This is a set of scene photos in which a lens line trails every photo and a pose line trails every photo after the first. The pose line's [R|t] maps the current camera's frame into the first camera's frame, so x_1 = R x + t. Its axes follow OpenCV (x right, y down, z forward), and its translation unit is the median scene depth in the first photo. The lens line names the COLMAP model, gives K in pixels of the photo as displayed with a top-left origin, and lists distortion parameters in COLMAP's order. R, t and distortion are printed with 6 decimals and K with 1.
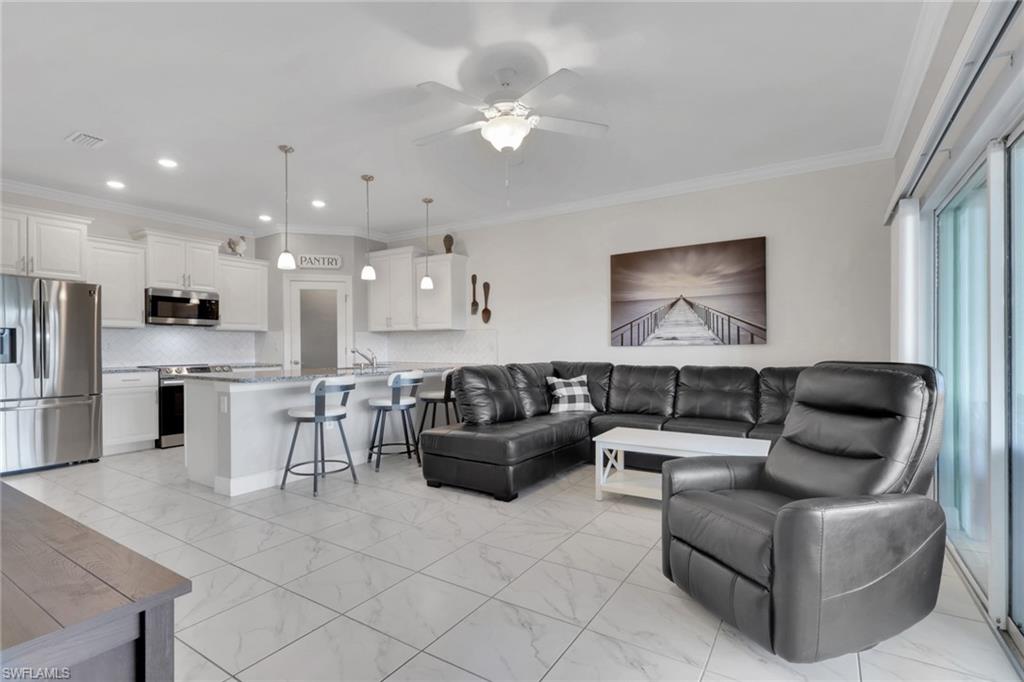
lens RADIAL K [[486.1, 0, 508.7], [0, 486.1, 344.9], [0, 0, 1]] dist [-0.000492, -0.000144]
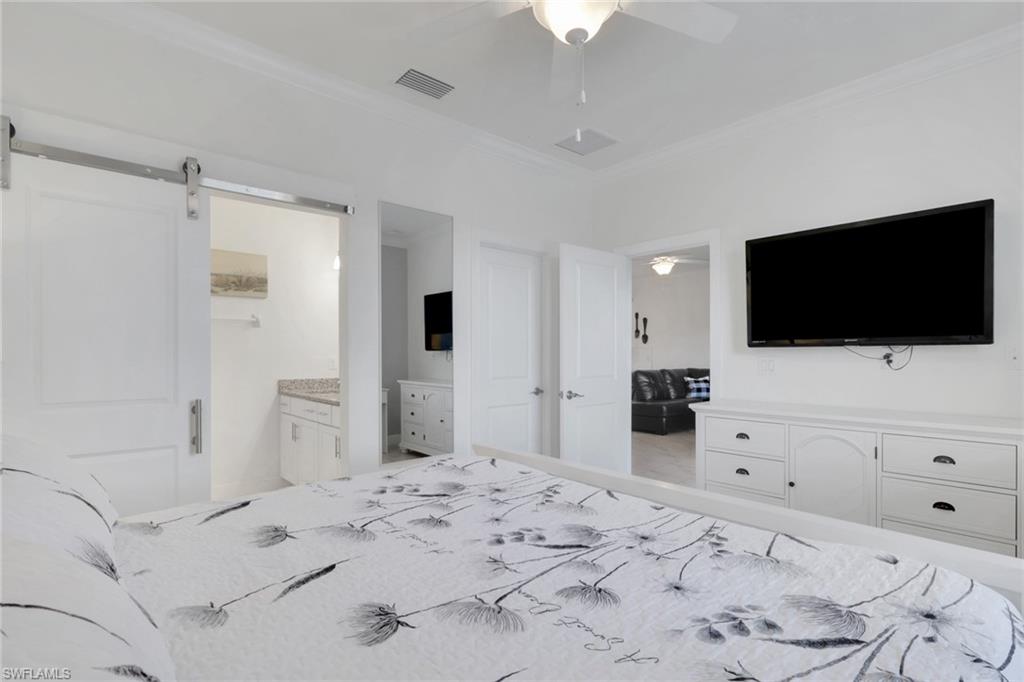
lens RADIAL K [[486.1, 0, 508.7], [0, 486.1, 344.9], [0, 0, 1]] dist [-0.000492, -0.000144]
pose [[0.960776, 0.005085, -0.277279, -0.043218], [-0.007919, 0.999927, -0.009102, -0.029101], [0.277212, 0.010941, 0.960746, -0.861886]]
